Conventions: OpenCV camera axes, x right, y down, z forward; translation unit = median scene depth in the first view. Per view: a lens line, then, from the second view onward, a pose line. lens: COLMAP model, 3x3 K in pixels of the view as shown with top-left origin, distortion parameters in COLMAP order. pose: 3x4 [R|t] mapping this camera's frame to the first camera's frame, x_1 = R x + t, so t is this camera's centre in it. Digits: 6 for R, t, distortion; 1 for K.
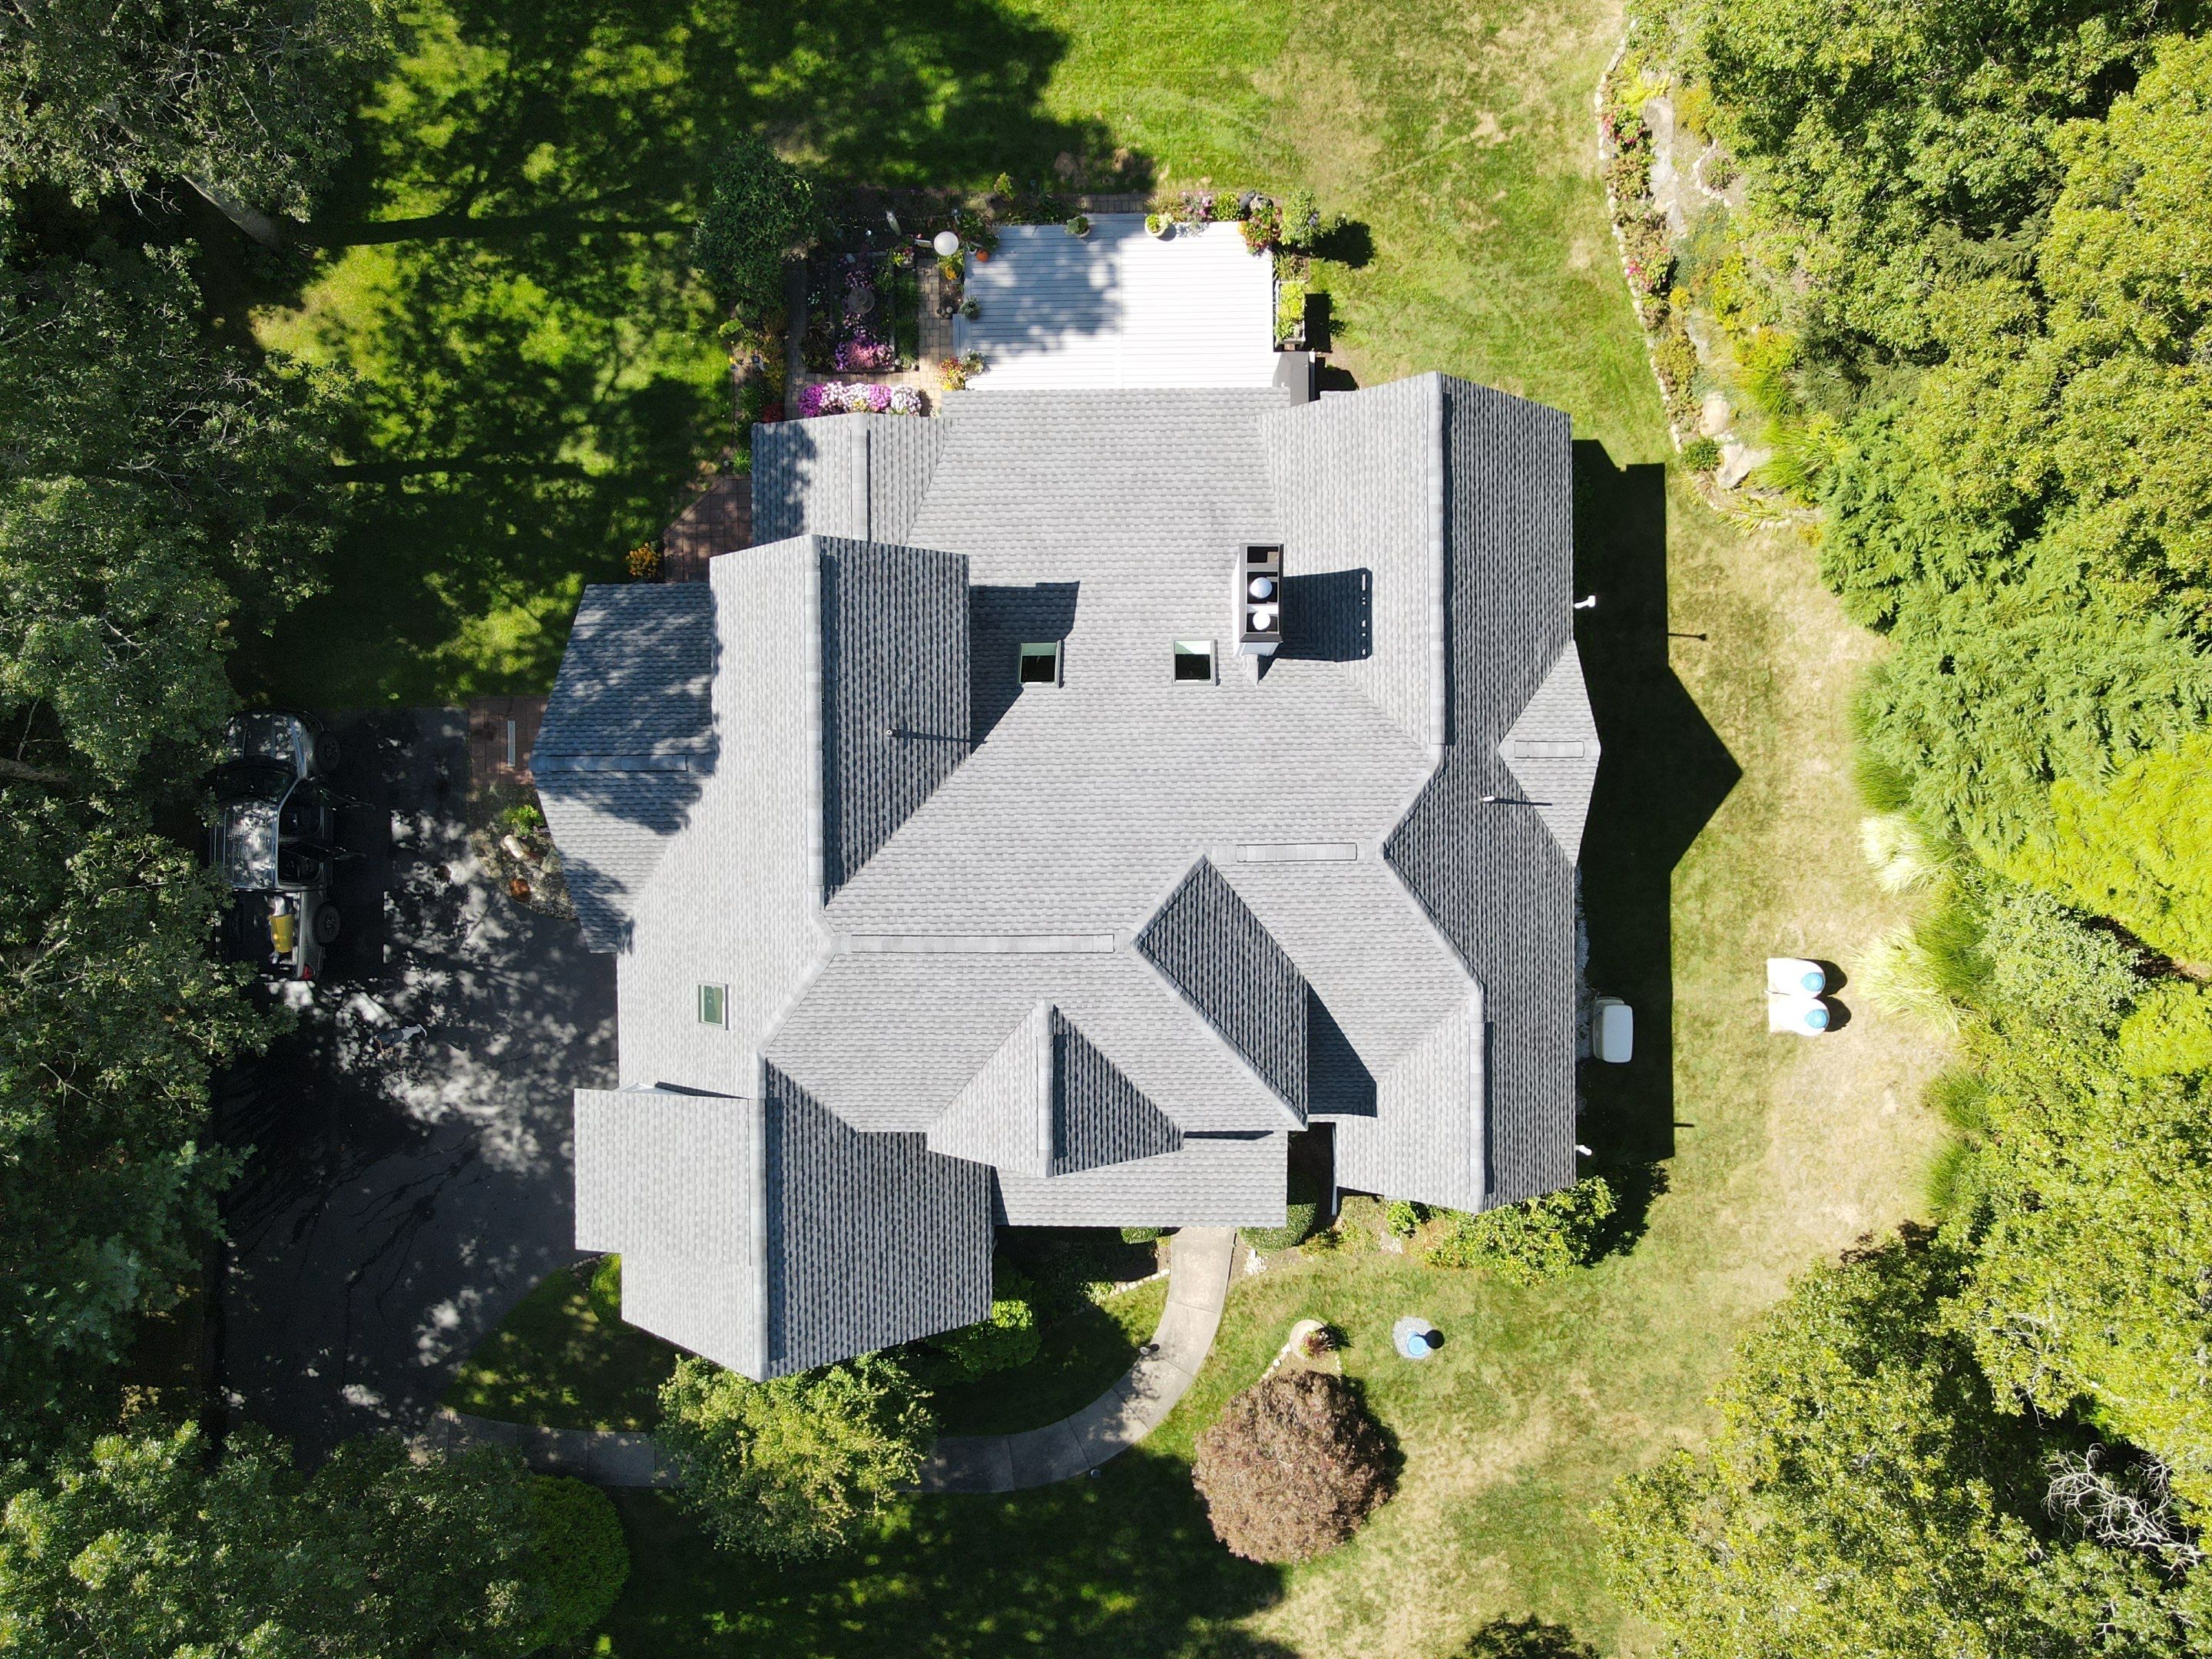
lens RADIAL K [[1614.5, 0, 1128.8], [0, 1614.5, 854.9], [0, 0, 1]] dist [0.018982, -0.003268]
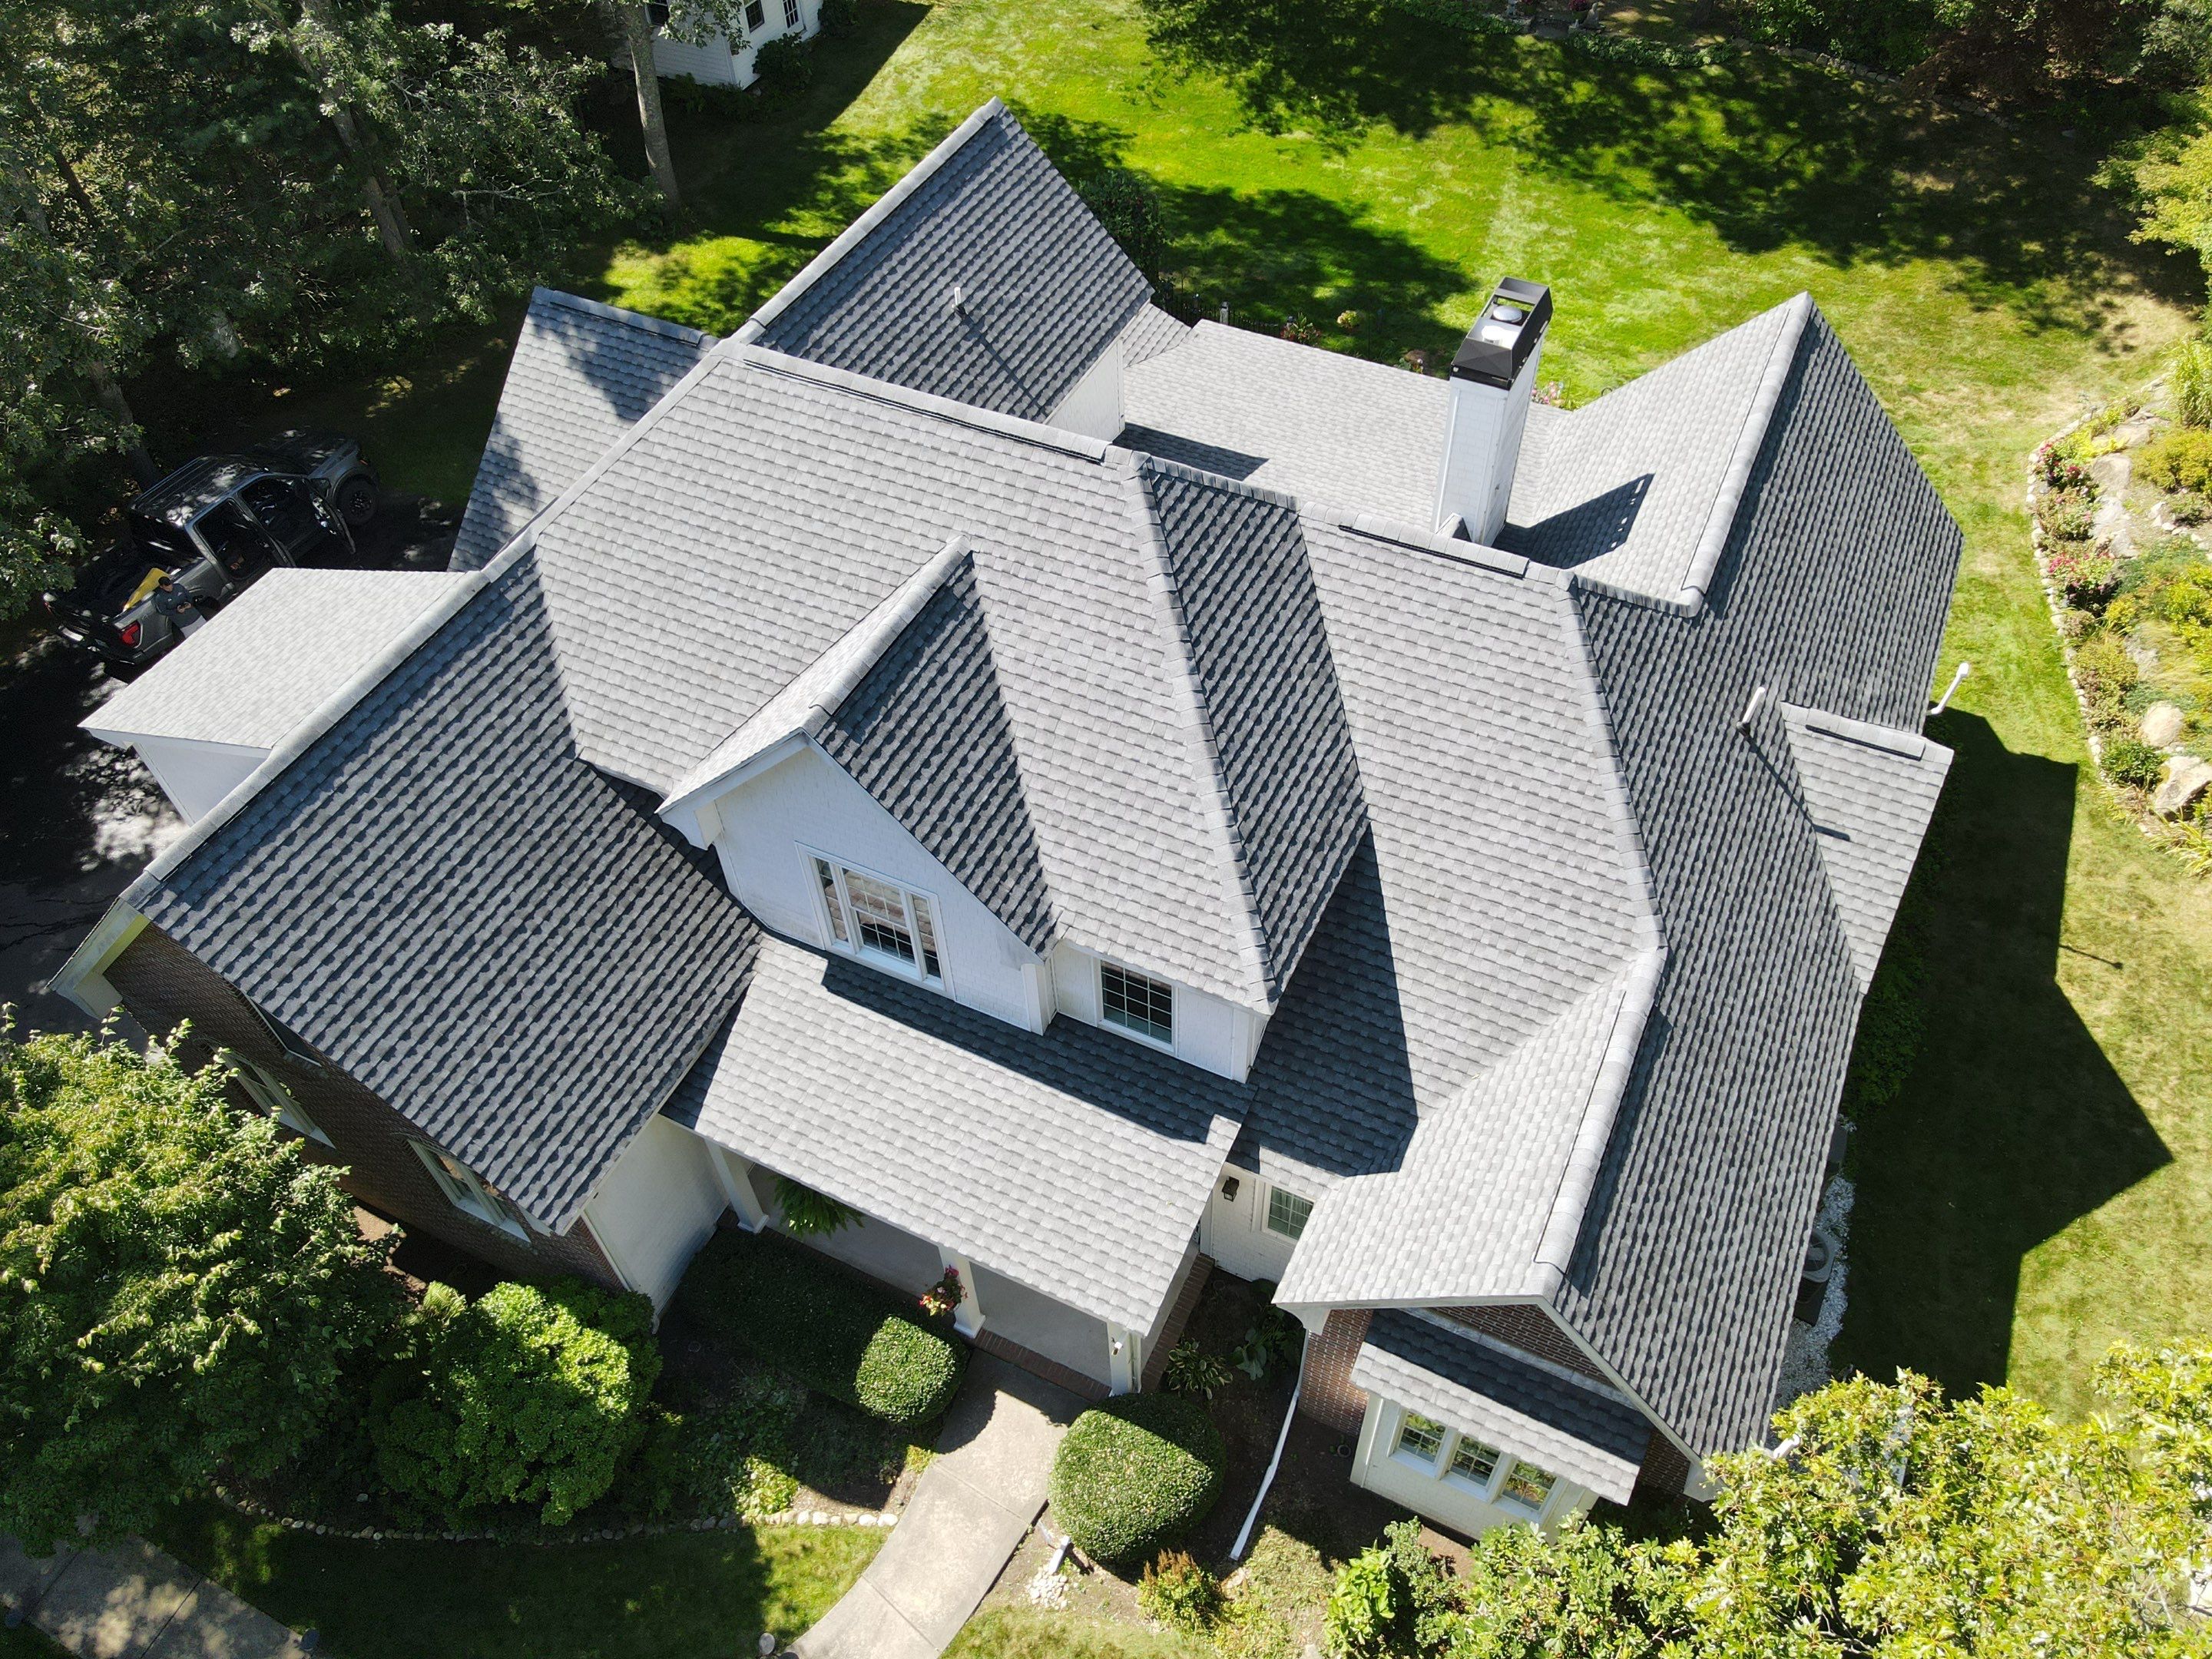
lens RADIAL K [[1614.5, 0, 1117.5], [0, 1614.5, 841.6], [0, 0, 1]] dist [0.018982, -0.003268]
pose [[0.898223, 0.336684, -0.282559, 0.169566], [-0.439516, 0.681207, -0.585476, 0.400494], [-0.004639, 0.650077, 0.759854, 0.492473]]
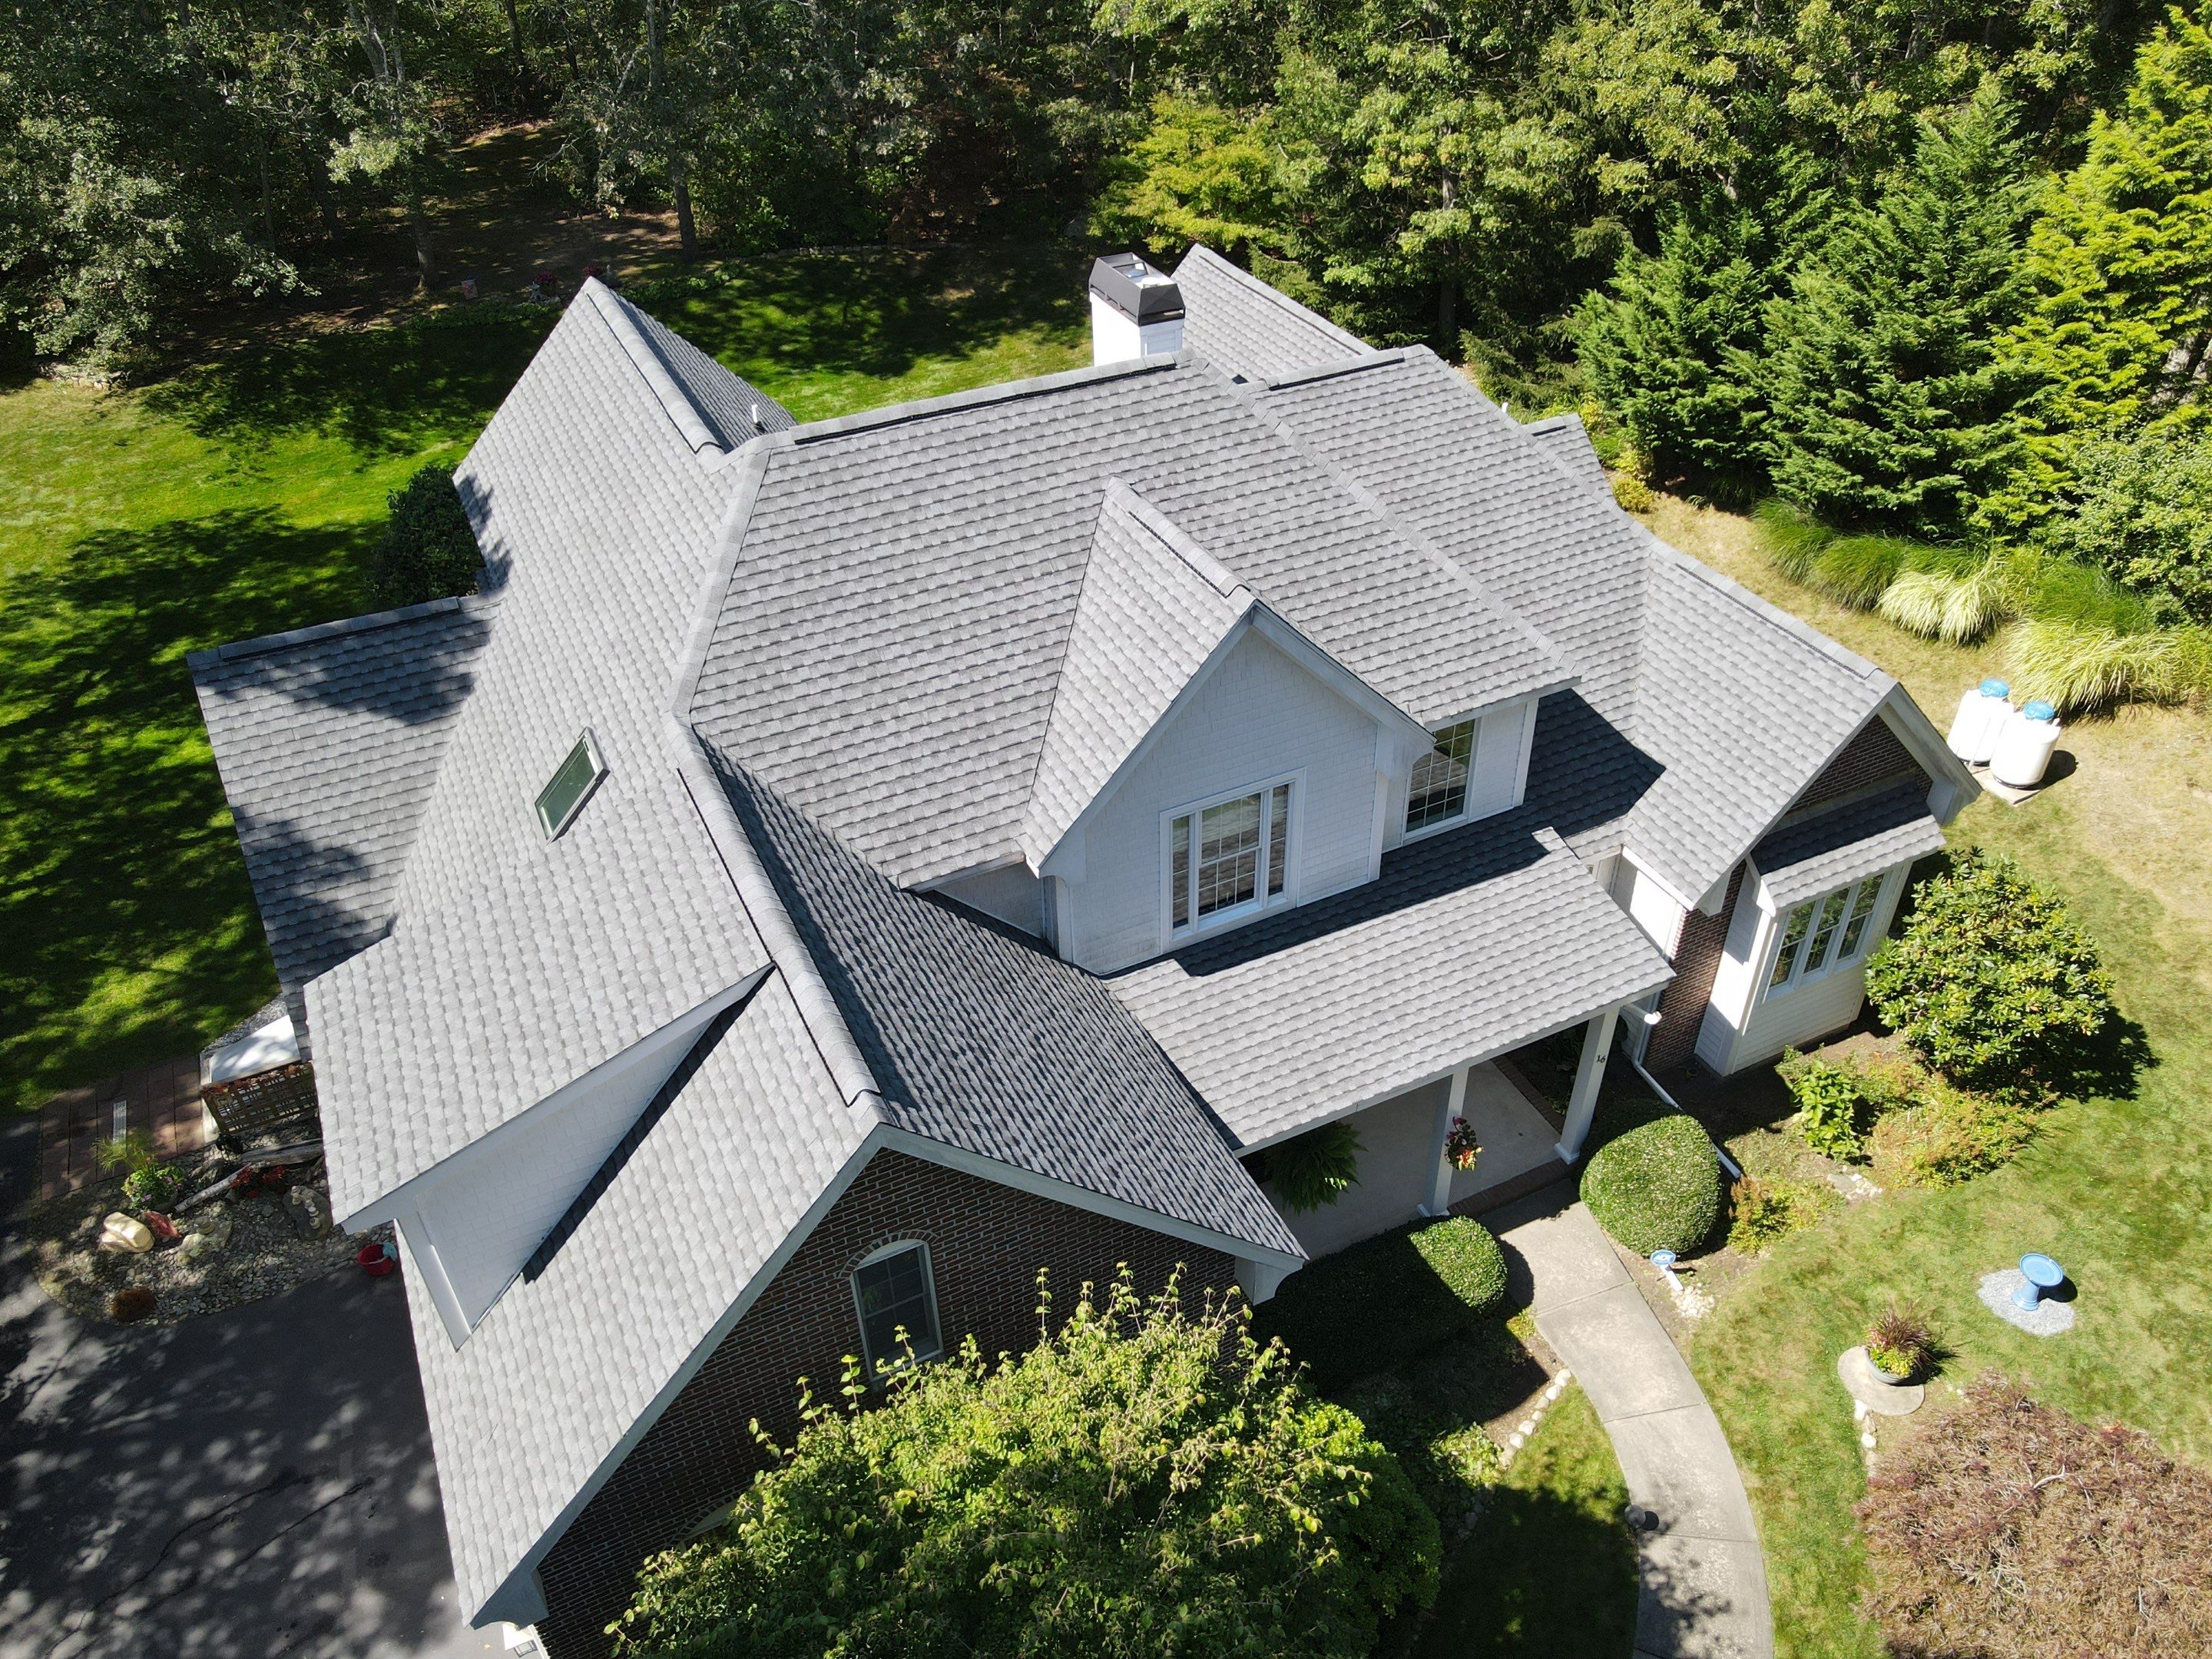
lens RADIAL K [[1614.5, 0, 1119.6], [0, 1614.5, 844.9], [0, 0, 1]] dist [0.018982, -0.003268]
pose [[0.900168, -0.262995, 0.347176, -0.245445], [0.435489, 0.531037, -0.726876, 0.501179], [0.006801, 0.805502, 0.592554, 0.597179]]
